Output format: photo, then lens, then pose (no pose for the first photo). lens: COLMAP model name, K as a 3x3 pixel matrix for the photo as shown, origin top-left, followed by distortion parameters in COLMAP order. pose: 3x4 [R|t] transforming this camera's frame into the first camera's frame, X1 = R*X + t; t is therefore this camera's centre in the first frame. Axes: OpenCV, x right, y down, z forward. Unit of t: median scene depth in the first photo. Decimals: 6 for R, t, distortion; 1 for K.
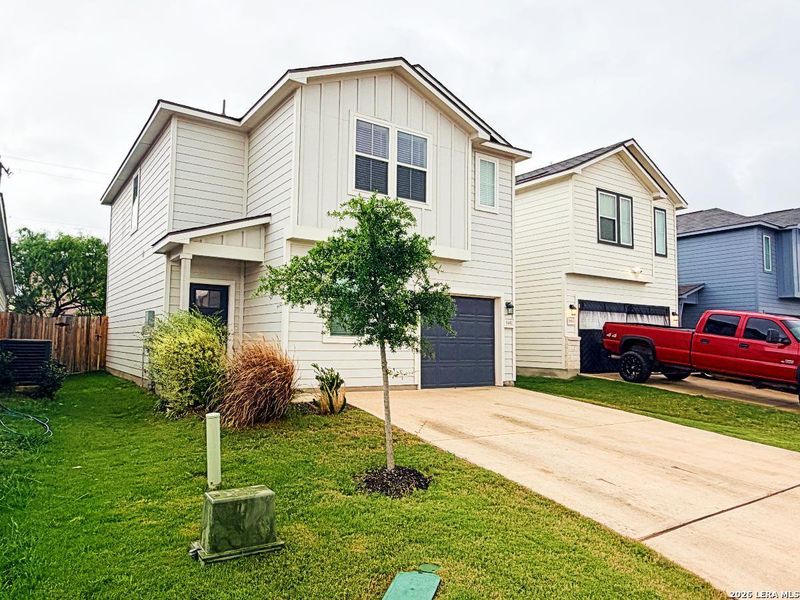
lens RADIAL K [[550.0, 0, 397.2], [0, 550.0, 299.6], [0, 0, 1]] dist [0.000448, -0.001028]
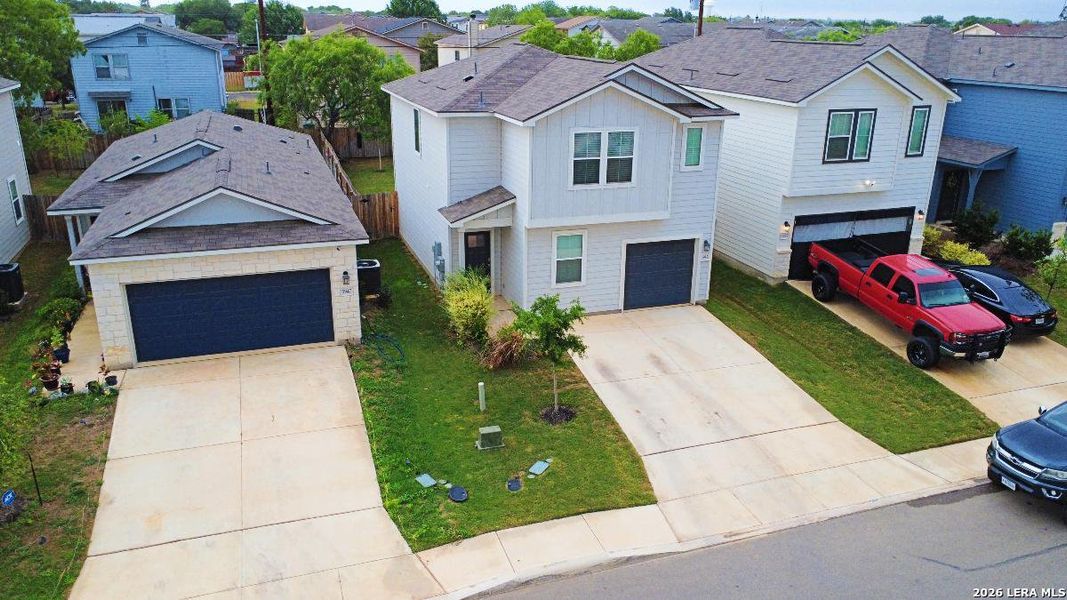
lens RADIAL K [[794.8, 0, 533.7], [0, 794.8, 300.5], [0, 0, 1]] dist [-0.044870, -0.000250]
pose [[0.965308, 0.087548, -0.246000, 0.230385], [0.017788, 0.917880, 0.396459, -0.487005], [0.260507, -0.387081, 0.884480, -0.606010]]
